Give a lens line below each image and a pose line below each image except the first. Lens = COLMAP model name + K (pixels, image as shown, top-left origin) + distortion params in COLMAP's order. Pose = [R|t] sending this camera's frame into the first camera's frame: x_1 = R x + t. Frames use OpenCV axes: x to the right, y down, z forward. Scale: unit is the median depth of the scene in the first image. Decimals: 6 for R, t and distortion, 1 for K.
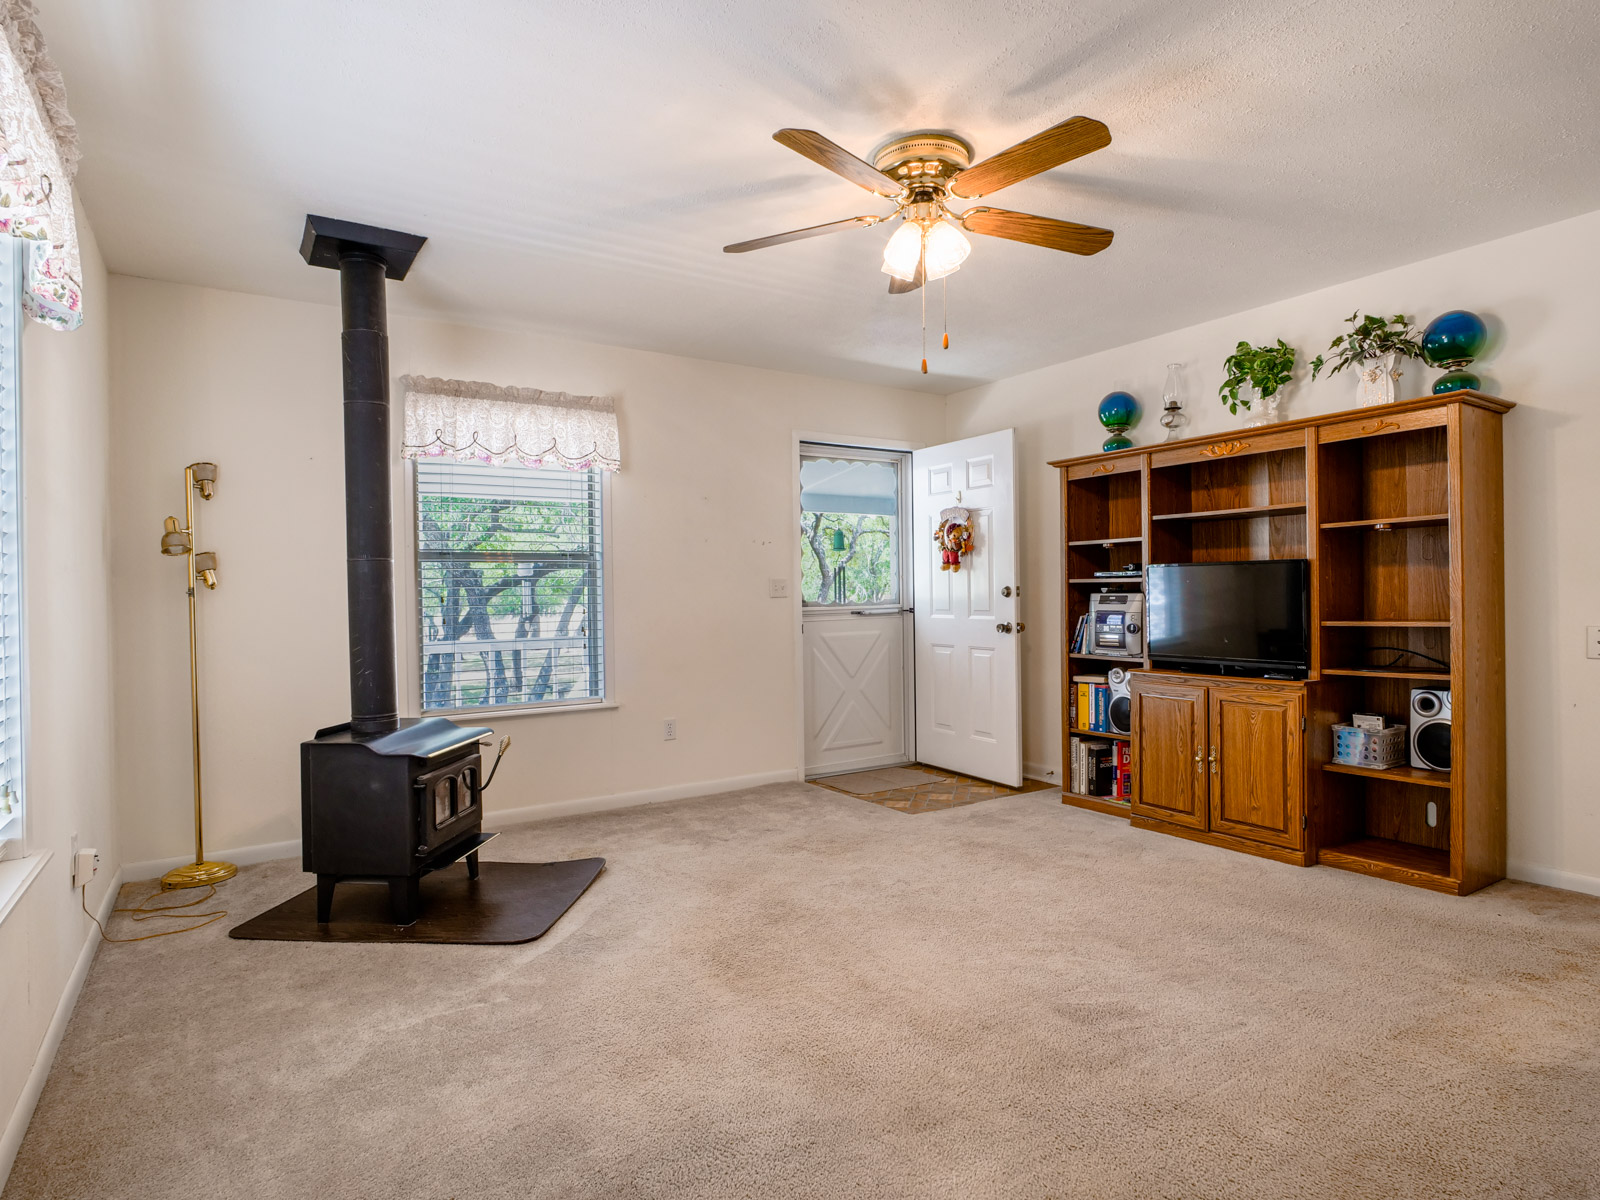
lens RADIAL K [[882.1, 0, 798.5], [0, 882.1, 595.8], [0, 0, 1]] dist [-0.012494, 0.002018]
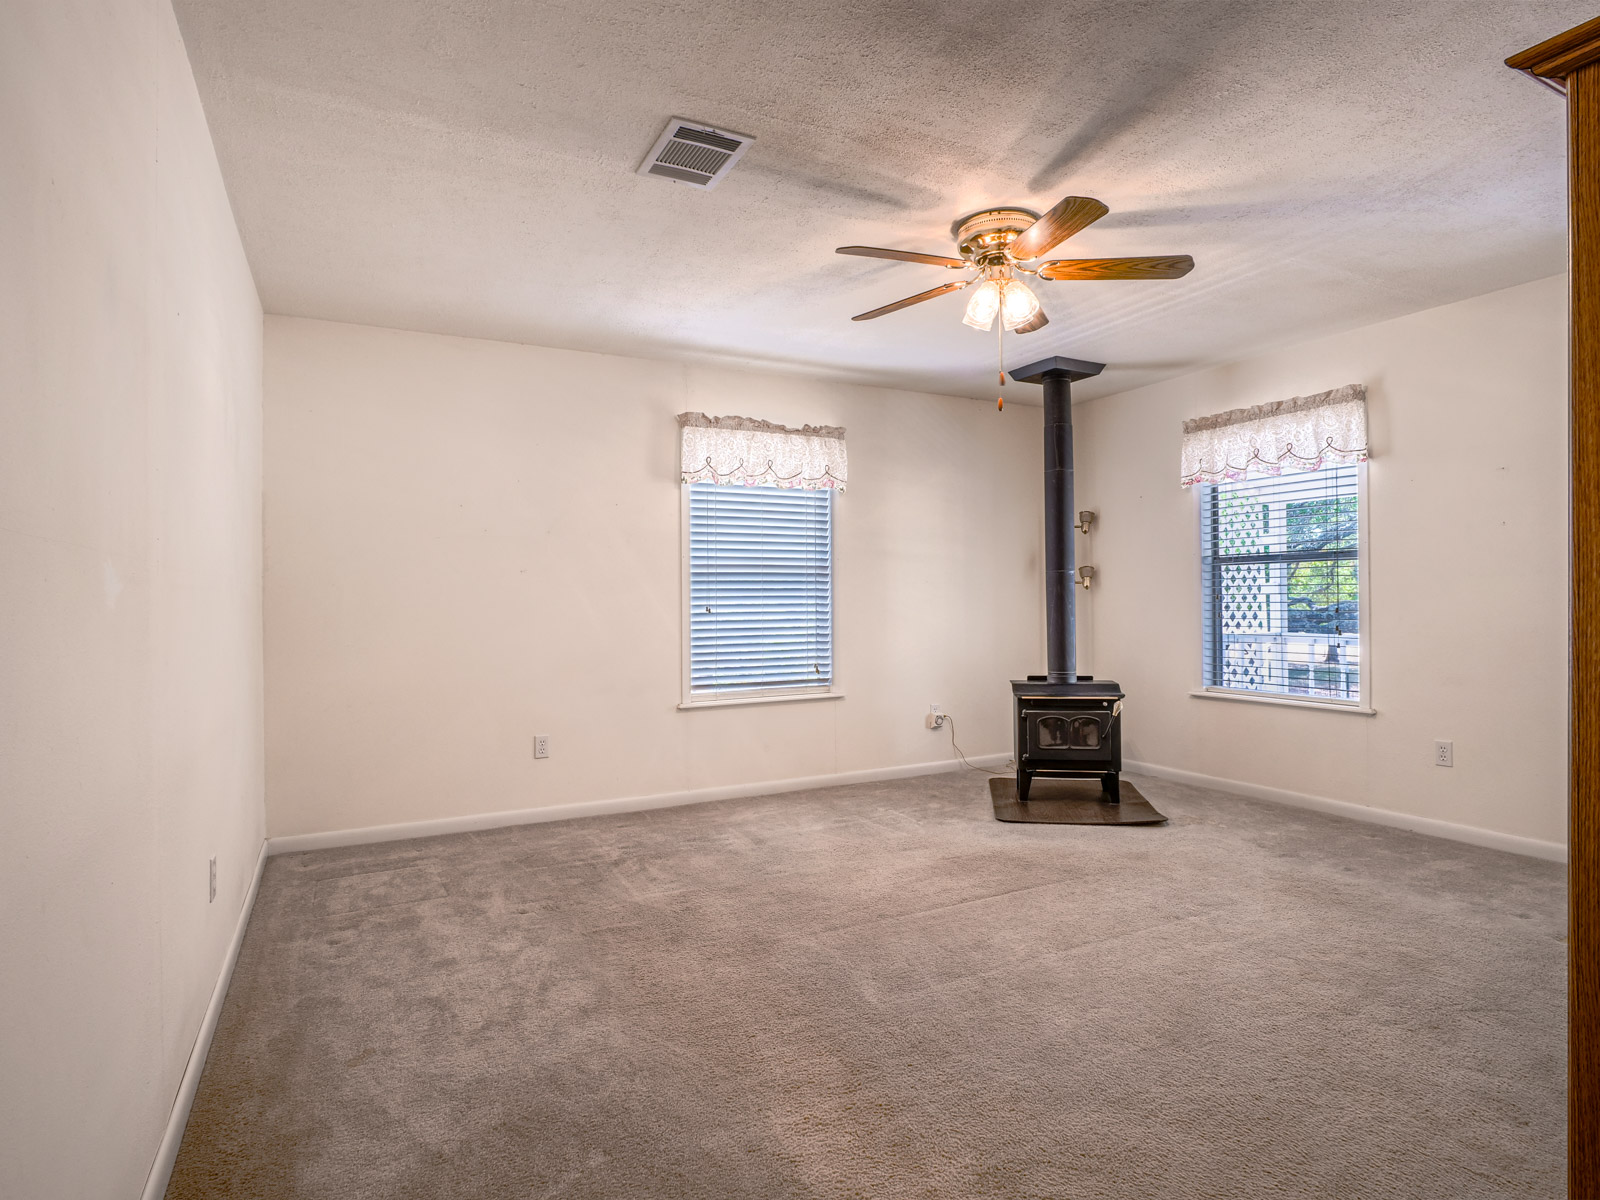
lens RADIAL K [[882.1, 0, 799.4], [0, 882.1, 601.6], [0, 0, 1]] dist [-0.012494, 0.002018]
pose [[-0.095428, 0.017862, -0.995276, 0.872379], [0.008640, 0.999816, 0.017115, -0.014852], [0.995399, -0.006966, -0.095565, 0.553751]]
